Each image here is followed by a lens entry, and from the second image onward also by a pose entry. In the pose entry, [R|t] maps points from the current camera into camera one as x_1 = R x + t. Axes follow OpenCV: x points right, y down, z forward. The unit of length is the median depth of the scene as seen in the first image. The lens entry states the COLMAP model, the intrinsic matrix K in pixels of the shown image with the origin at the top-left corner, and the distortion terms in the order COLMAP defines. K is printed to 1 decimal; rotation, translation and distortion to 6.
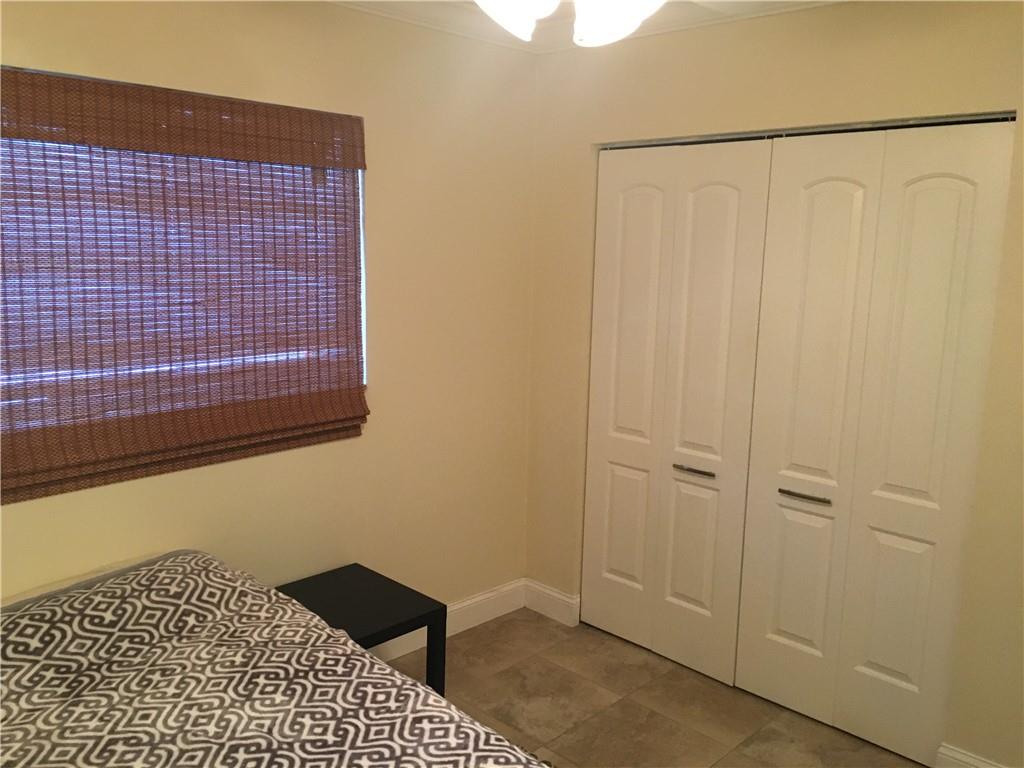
lens RADIAL K [[875.7, 0, 508.2], [0, 875.7, 384.2], [0, 0, 1]] dist [0.068836, -0.082813]
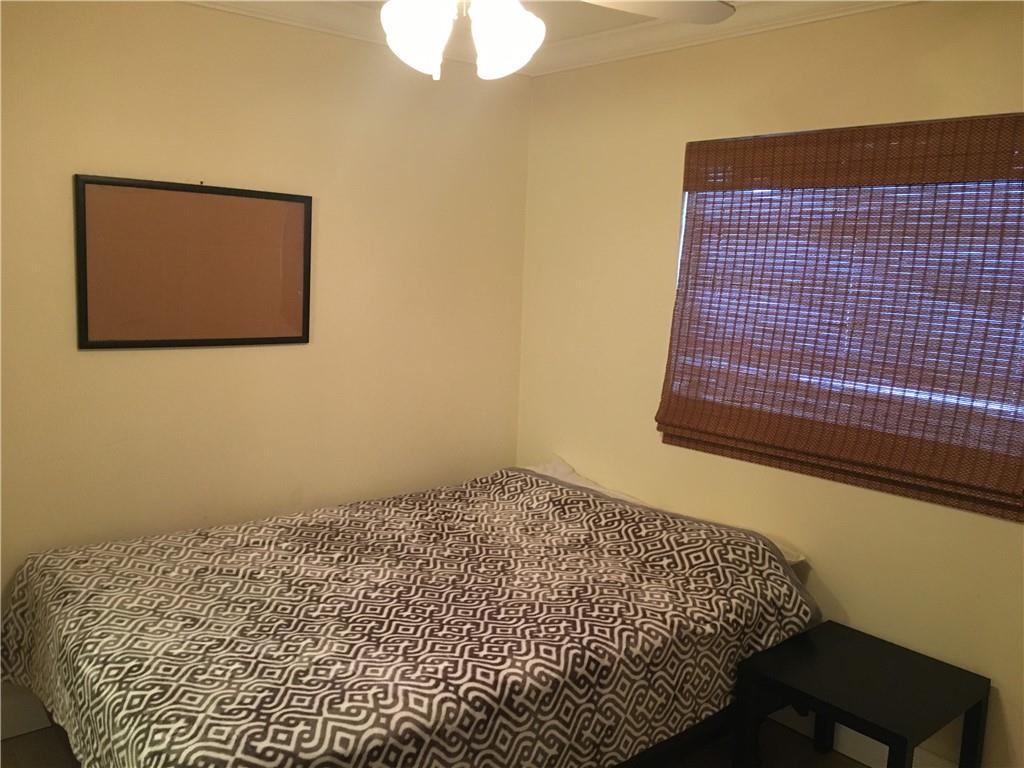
lens RADIAL K [[875.7, 0, 504.3], [0, 875.7, 383.5], [0, 0, 1]] dist [0.068836, -0.082813]
pose [[-0.092706, 0.127119, -0.987546, 0.728406], [-0.195659, 0.970153, 0.143248, -0.095271], [0.976280, 0.206502, -0.065067, 0.681372]]
